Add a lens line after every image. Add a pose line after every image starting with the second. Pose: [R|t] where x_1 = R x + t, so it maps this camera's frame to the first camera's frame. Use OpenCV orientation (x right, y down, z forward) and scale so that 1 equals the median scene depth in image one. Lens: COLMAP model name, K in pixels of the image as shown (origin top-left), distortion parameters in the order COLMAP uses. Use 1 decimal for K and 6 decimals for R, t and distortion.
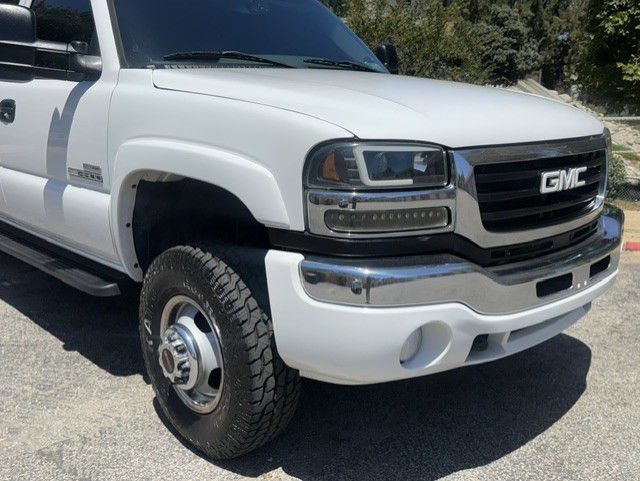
lens RADIAL K [[586.2, 0, 320.0], [0, 586.2, 240.5], [0, 0, 1]] dist [0.133908, -0.292876]
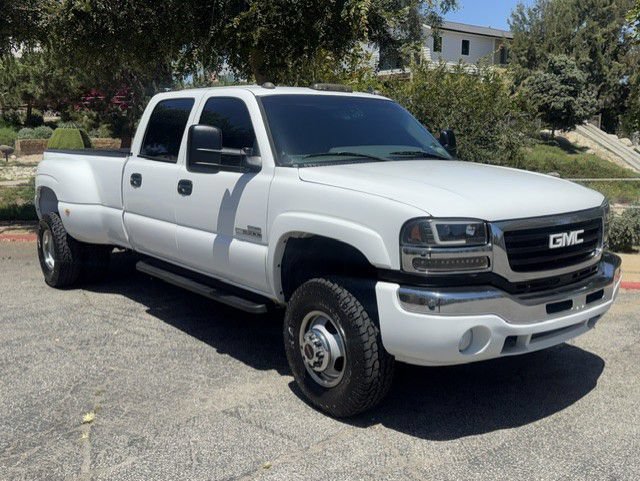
lens RADIAL K [[586.2, 0, 320.0], [0, 586.2, 240.5], [0, 0, 1]] dist [0.133908, -0.292876]
pose [[0.995362, 0.003221, -0.096146, -0.077714], [-0.009897, 0.997565, -0.069039, 0.014574], [0.095690, 0.069670, 0.992970, -0.587685]]
